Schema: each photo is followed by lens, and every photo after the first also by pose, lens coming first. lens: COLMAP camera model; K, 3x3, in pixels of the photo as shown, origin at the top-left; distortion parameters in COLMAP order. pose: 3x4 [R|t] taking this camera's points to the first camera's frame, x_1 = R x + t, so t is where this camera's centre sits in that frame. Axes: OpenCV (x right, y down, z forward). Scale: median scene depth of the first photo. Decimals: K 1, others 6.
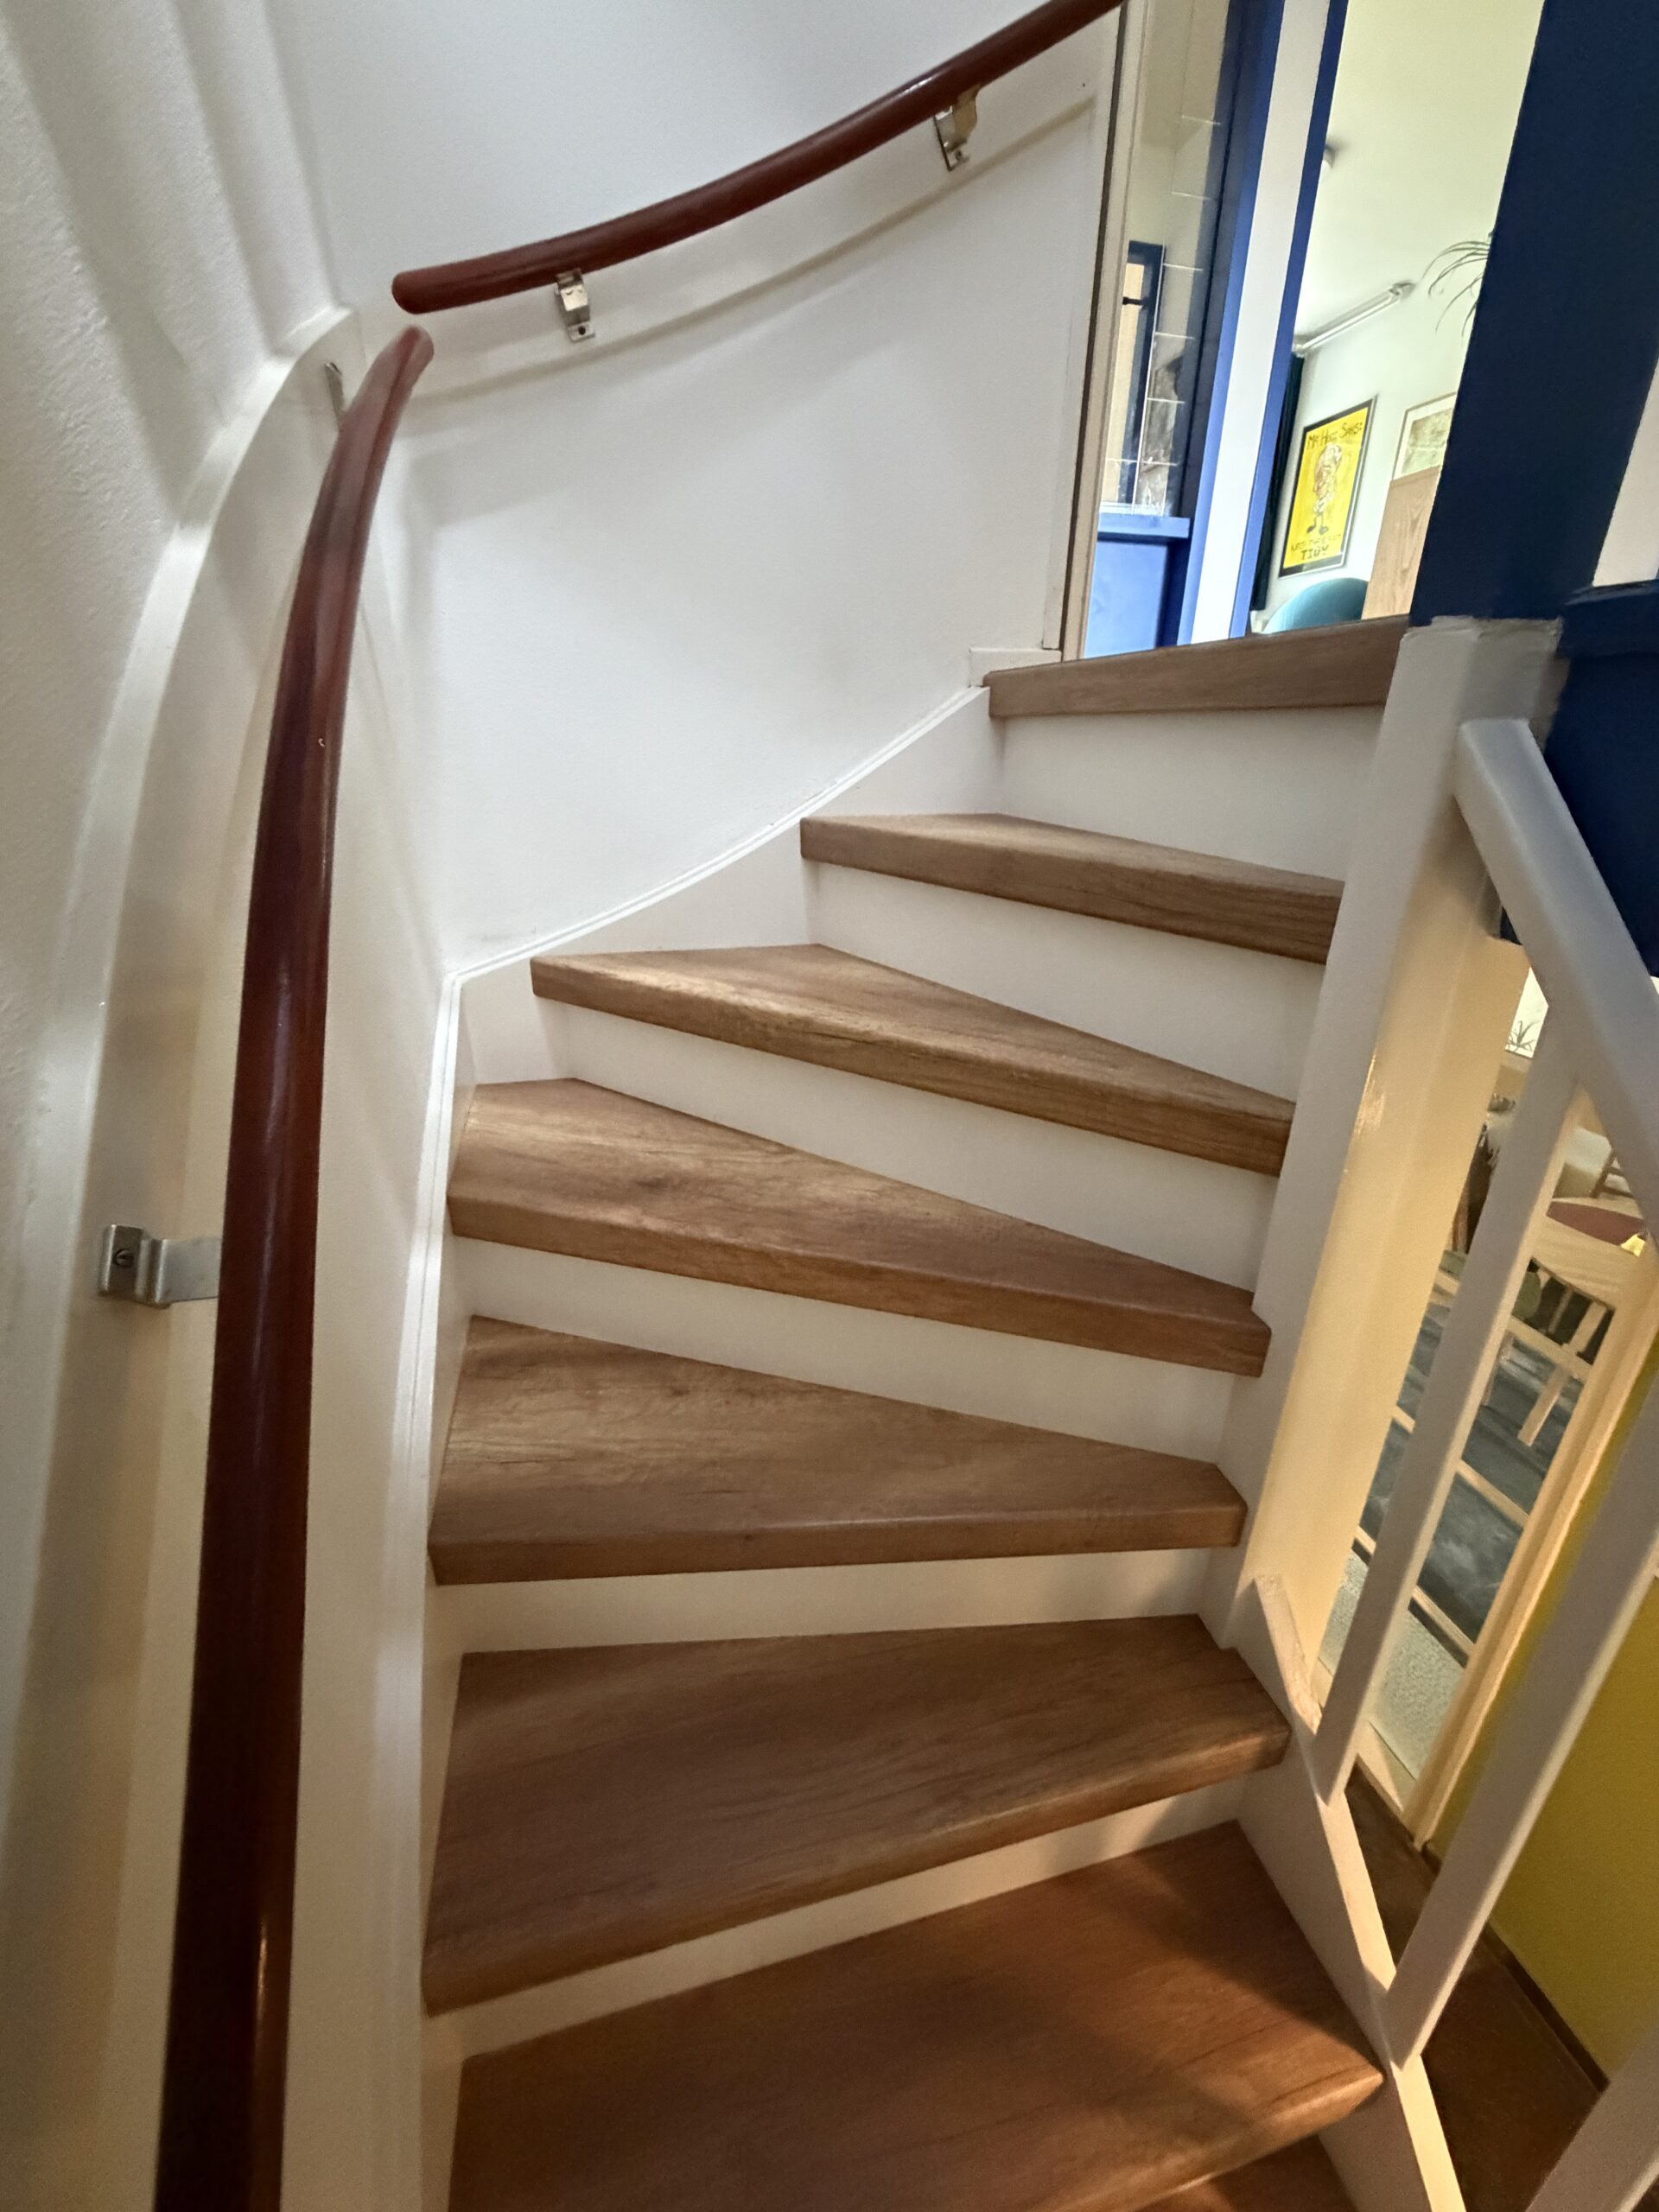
lens RADIAL K [[888.6, 0, 829.5], [0, 888.6, 1106.0], [0, 0, 1]] dist [-0.000732, -0.000016]
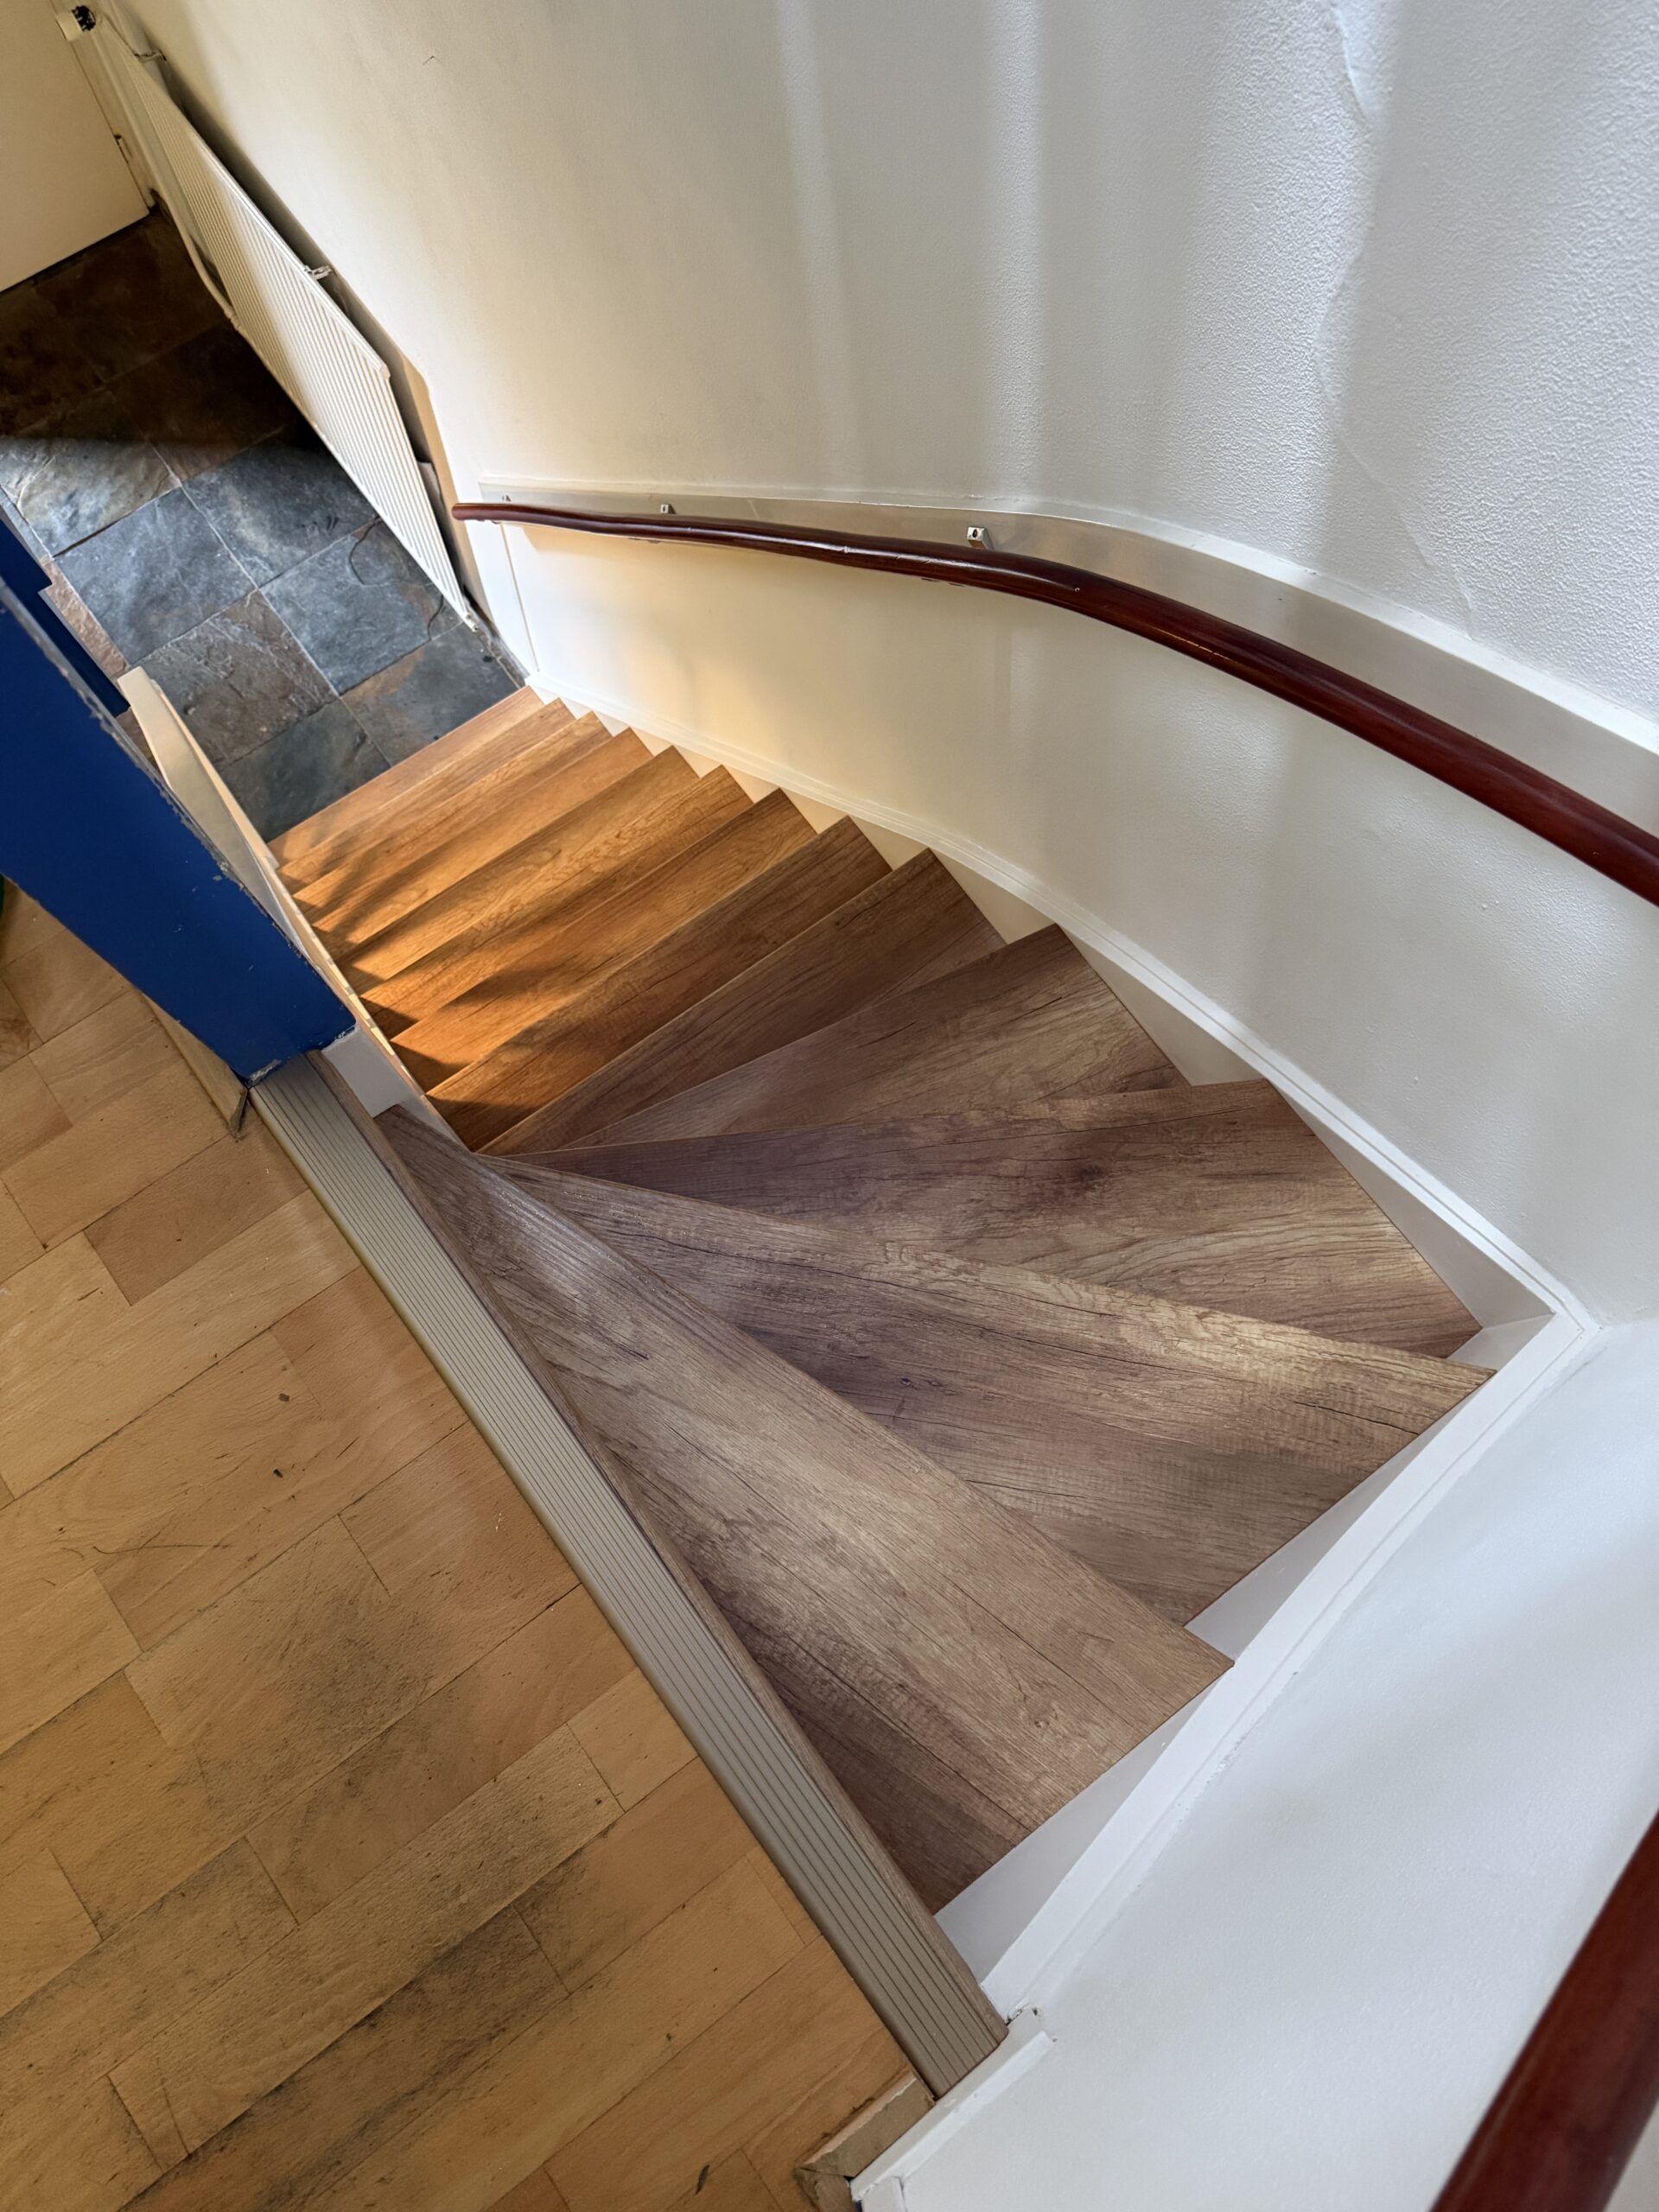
lens RADIAL K [[1550.5, 0, 829.5], [0, 1550.5, 1106.0], [0, 0, 1]] dist [0.003947, 0.000428]
pose [[-0.923322, 0.359058, -0.136212, 0.253694], [-0.176788, -0.082545, 0.980781, -1.510888], [0.340913, 0.929658, 0.139693, 0.639291]]
